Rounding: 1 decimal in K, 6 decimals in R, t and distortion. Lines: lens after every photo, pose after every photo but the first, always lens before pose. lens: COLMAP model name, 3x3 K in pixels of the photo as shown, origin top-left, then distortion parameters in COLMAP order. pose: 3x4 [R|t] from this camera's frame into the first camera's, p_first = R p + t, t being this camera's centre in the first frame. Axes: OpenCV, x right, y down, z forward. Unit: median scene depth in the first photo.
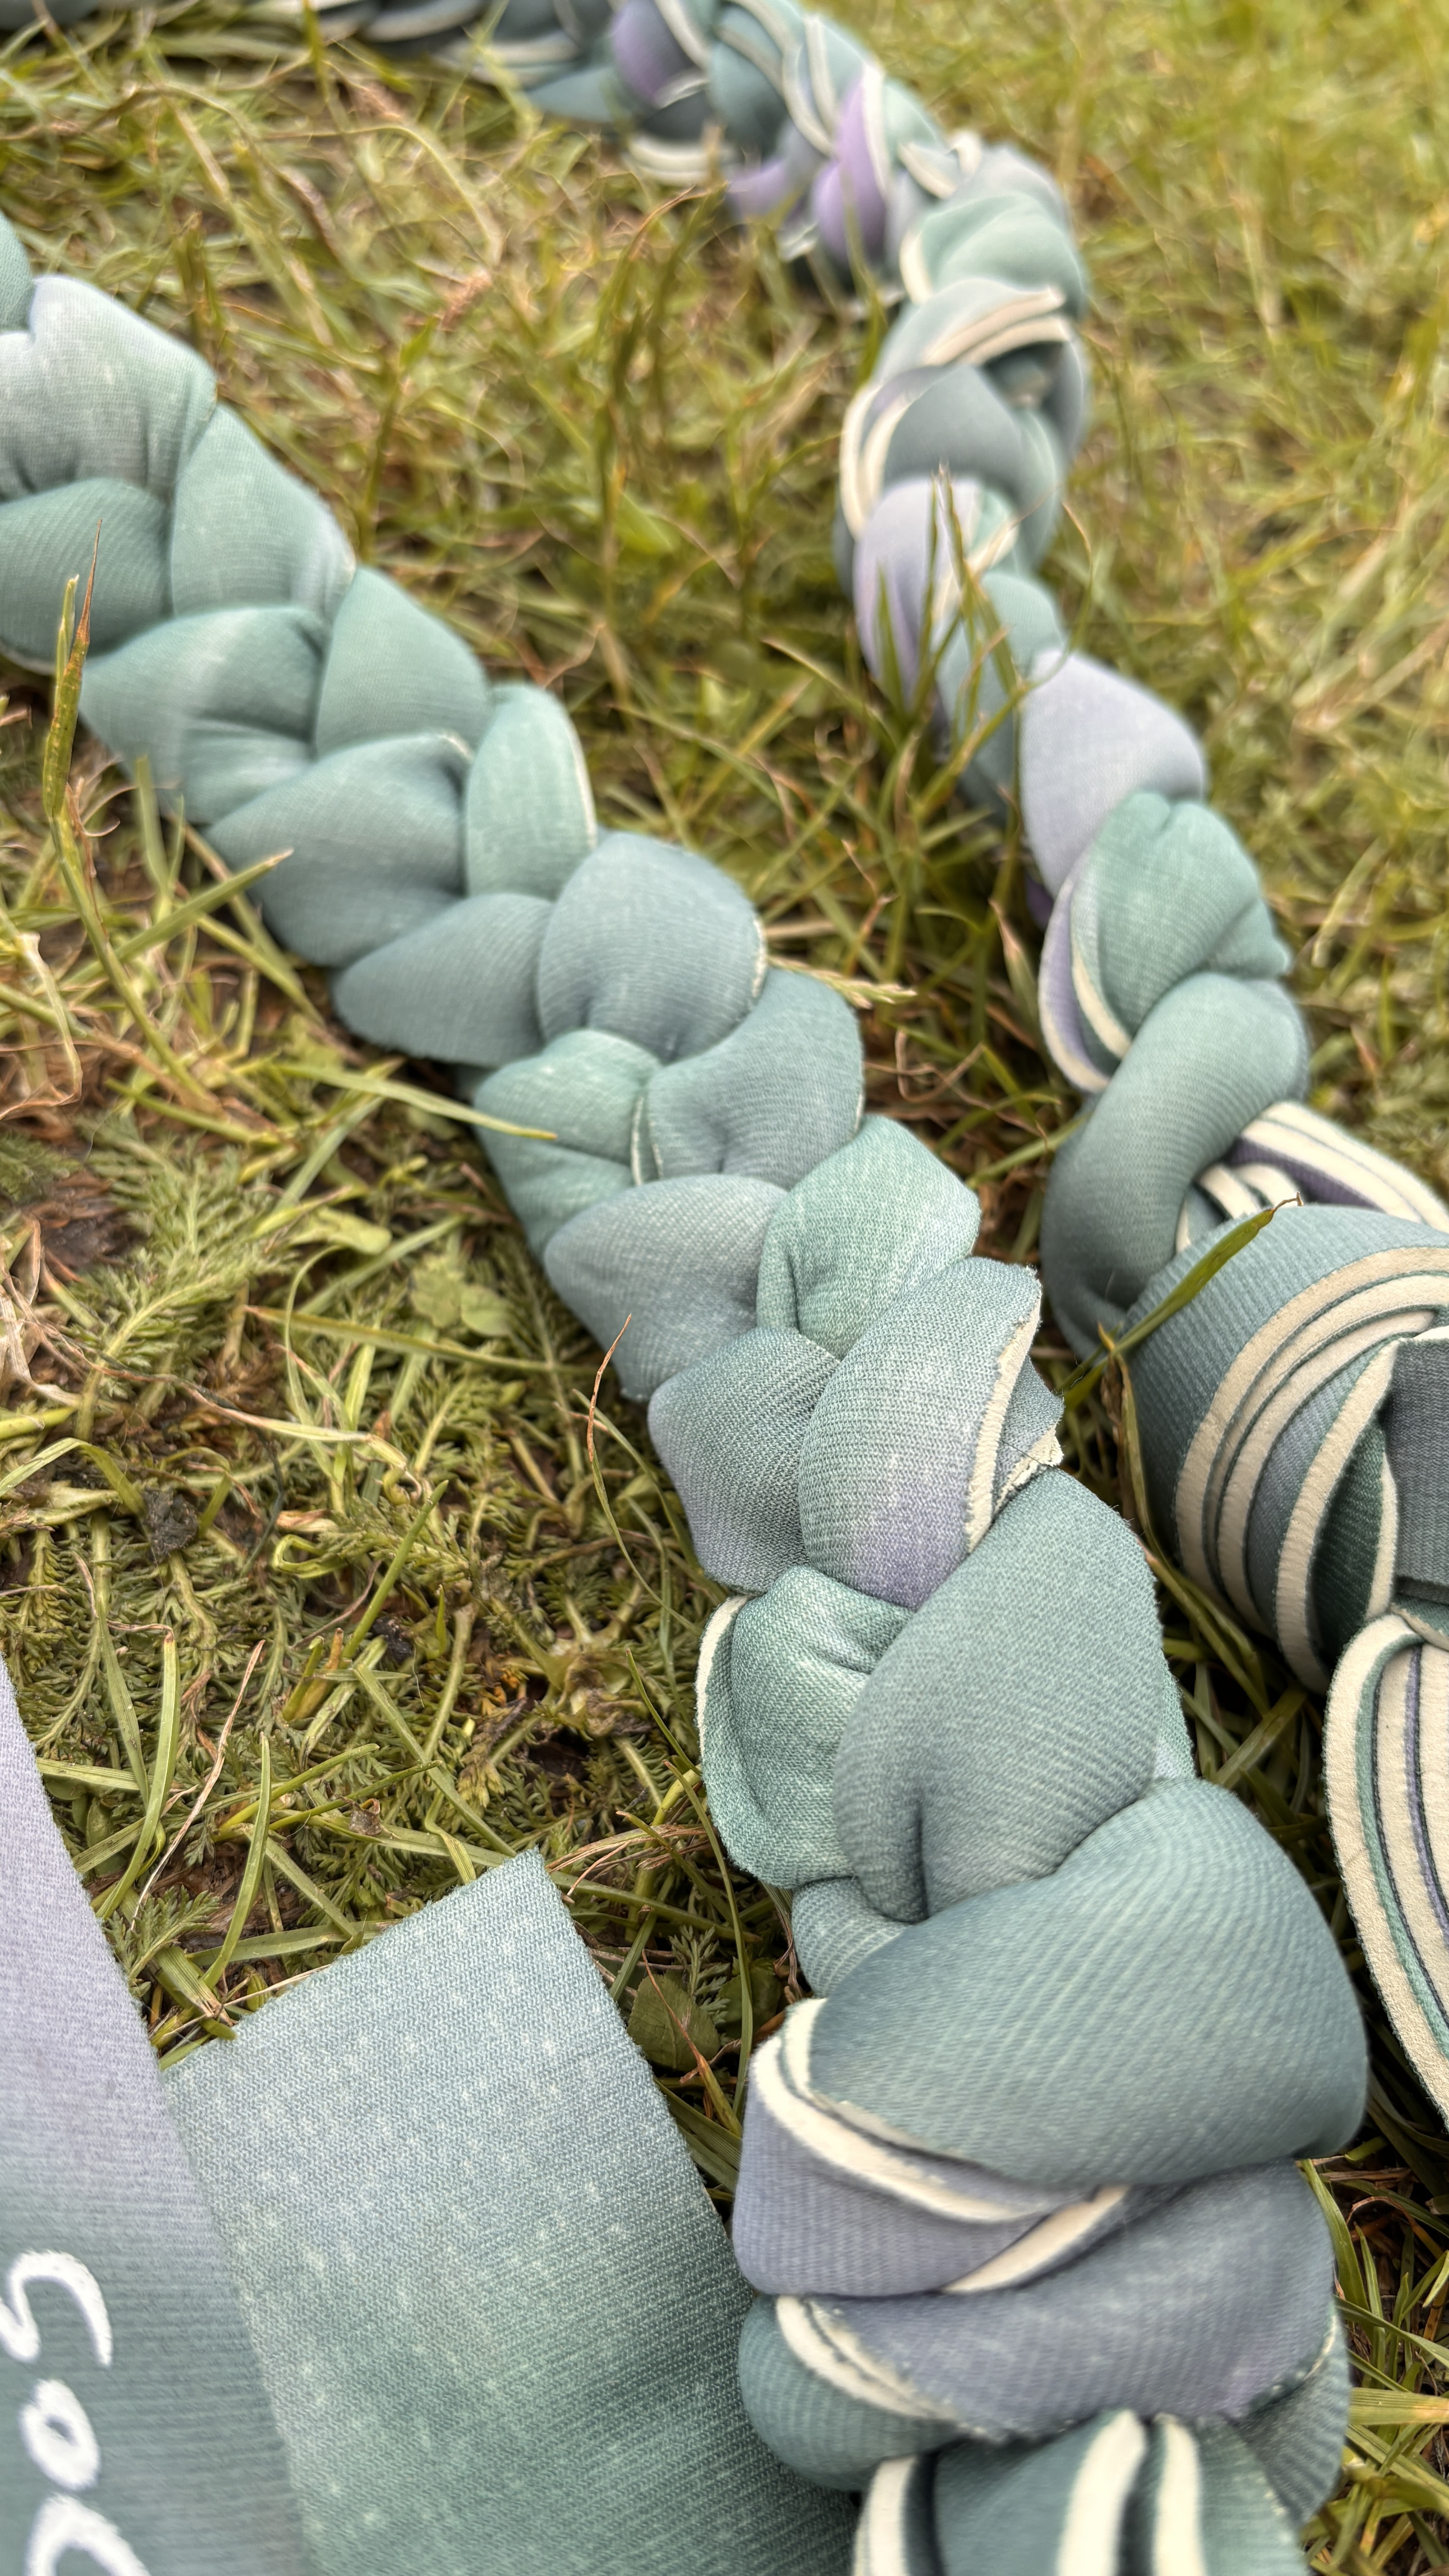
lens RADIAL K [[2035.6, 0, 723.0], [0, 2035.6, 1364.1], [0, 0, 1]] dist [-0.030077, -0.010456]
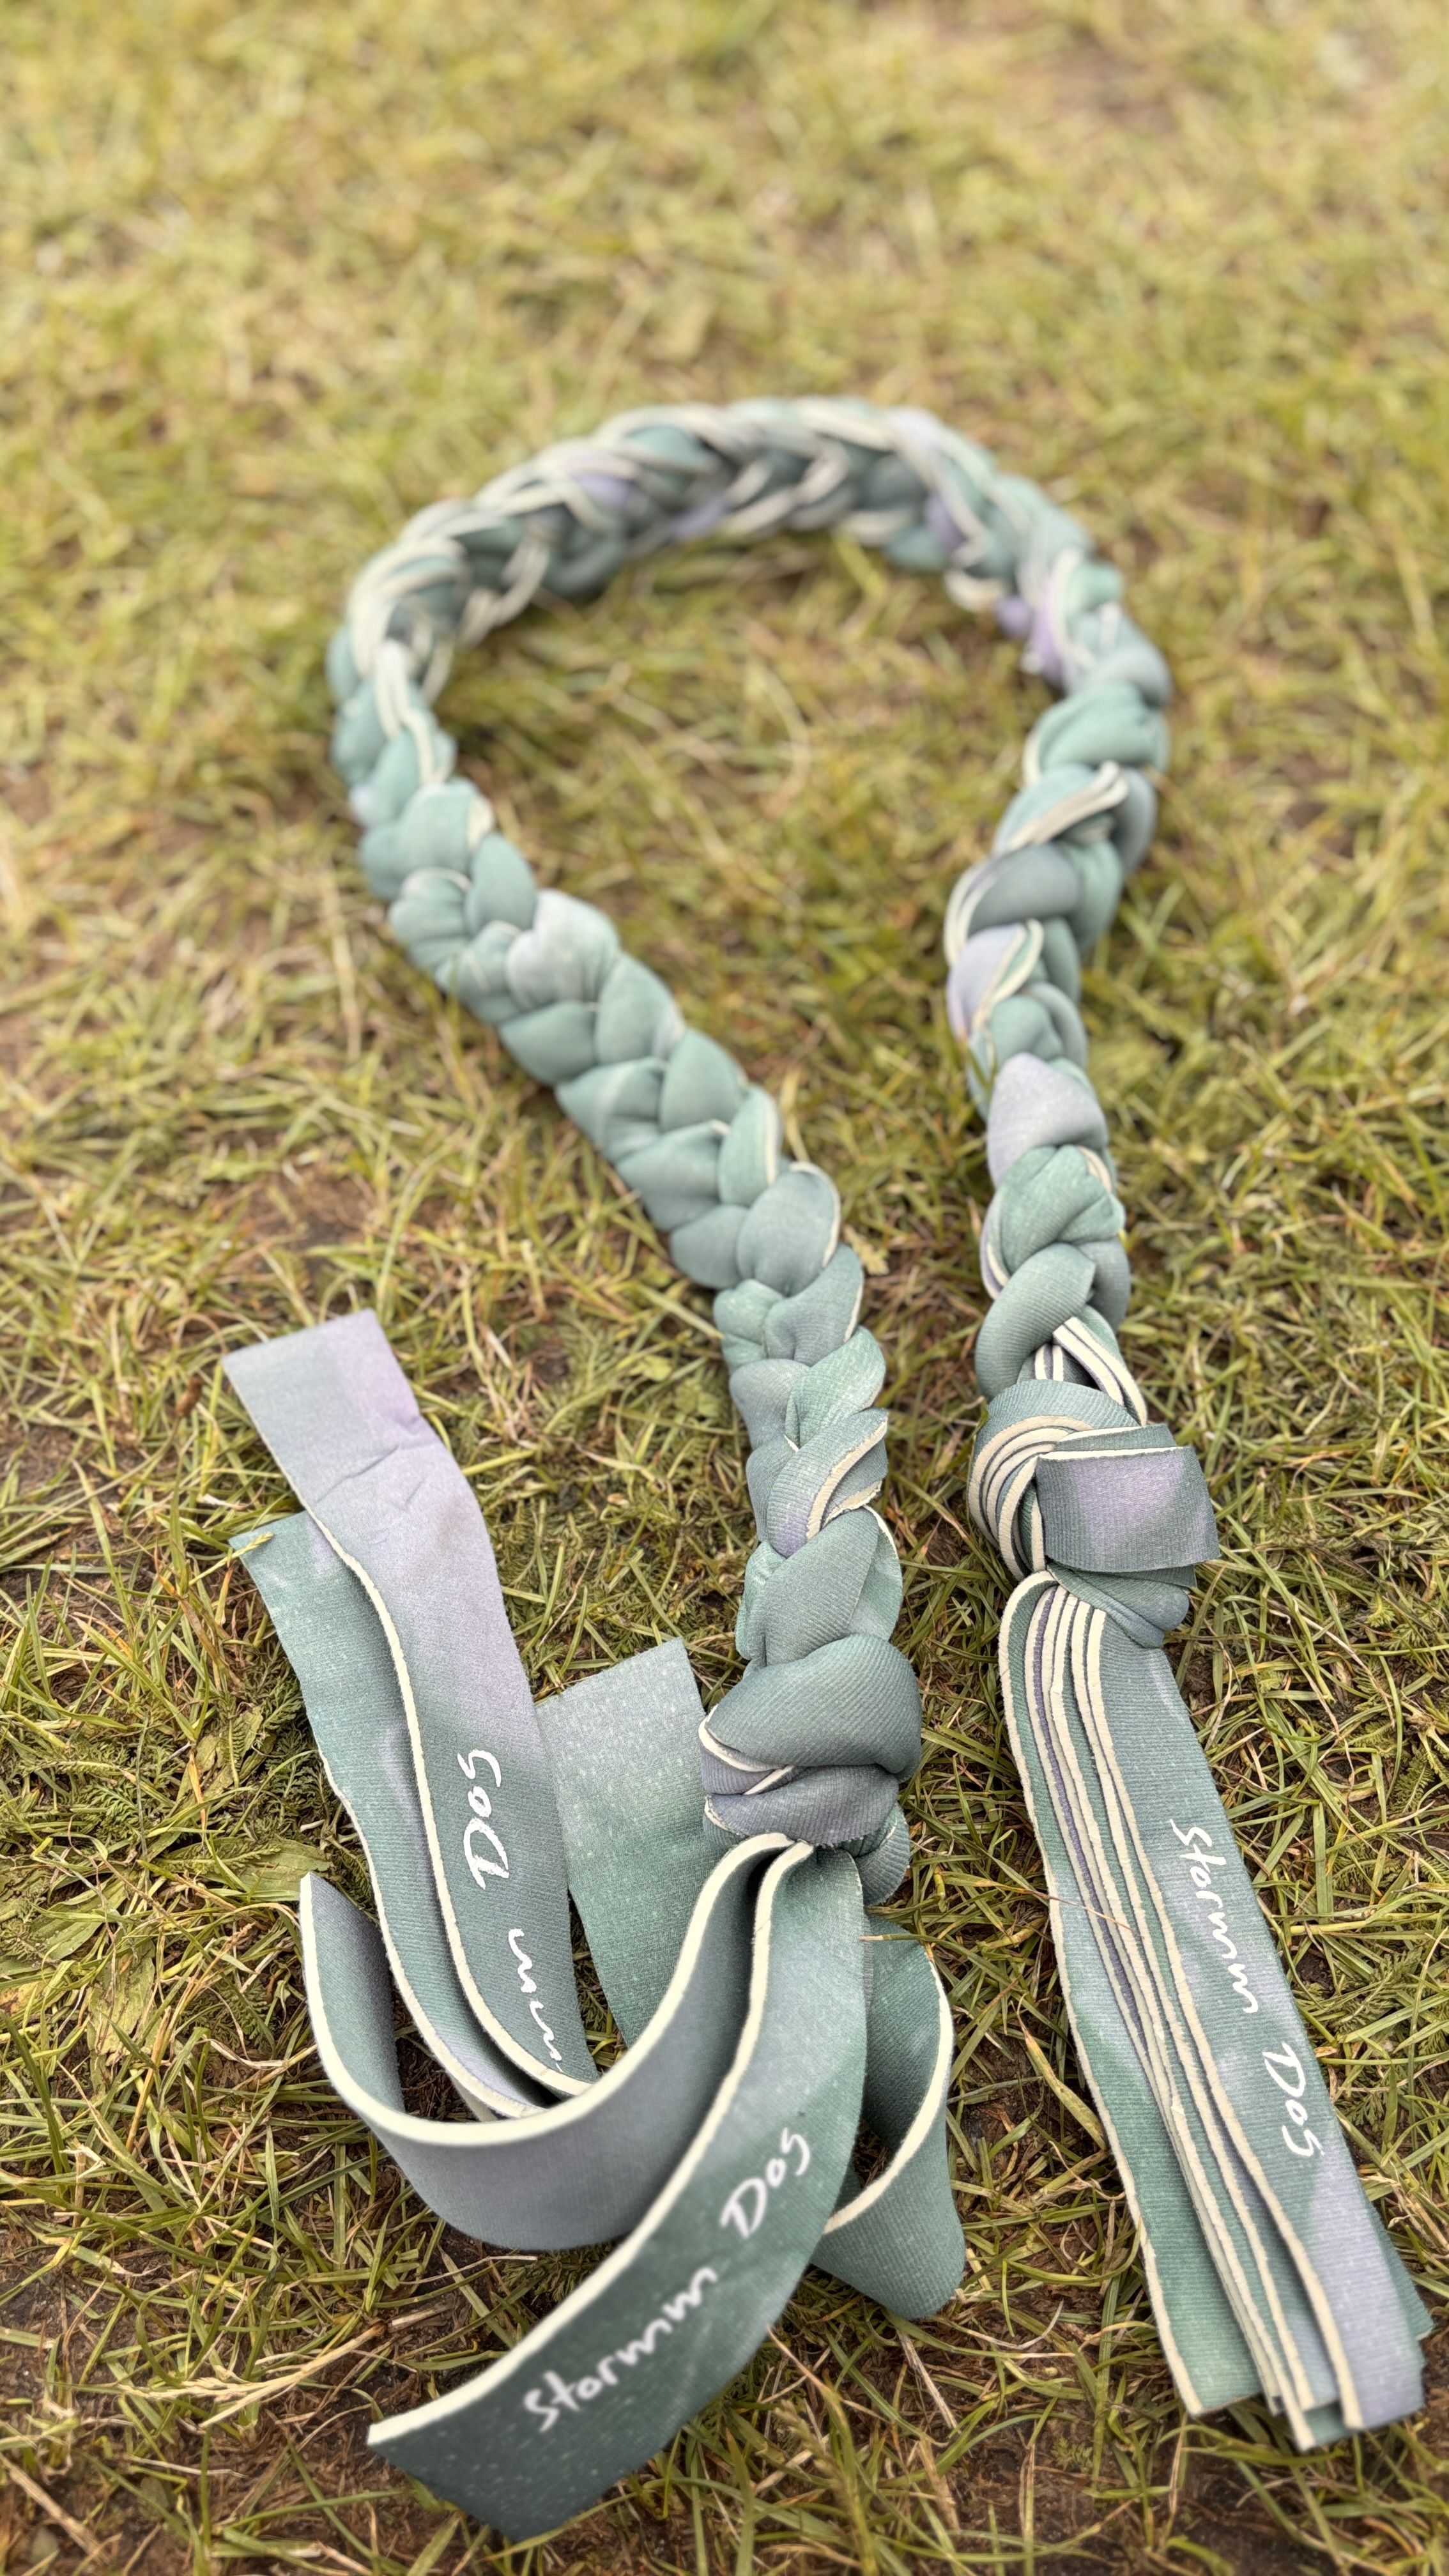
lens RADIAL K [[1909.8, 0, 668.5], [0, 1909.8, 1293.1], [0, 0, 1]] dist [0.003253, -0.003002]
pose [[0.924132, 0.018673, -0.381616, 0.691711], [0.008713, 0.997515, 0.069909, -0.316632], [0.381973, -0.067930, 0.921673, -1.046755]]
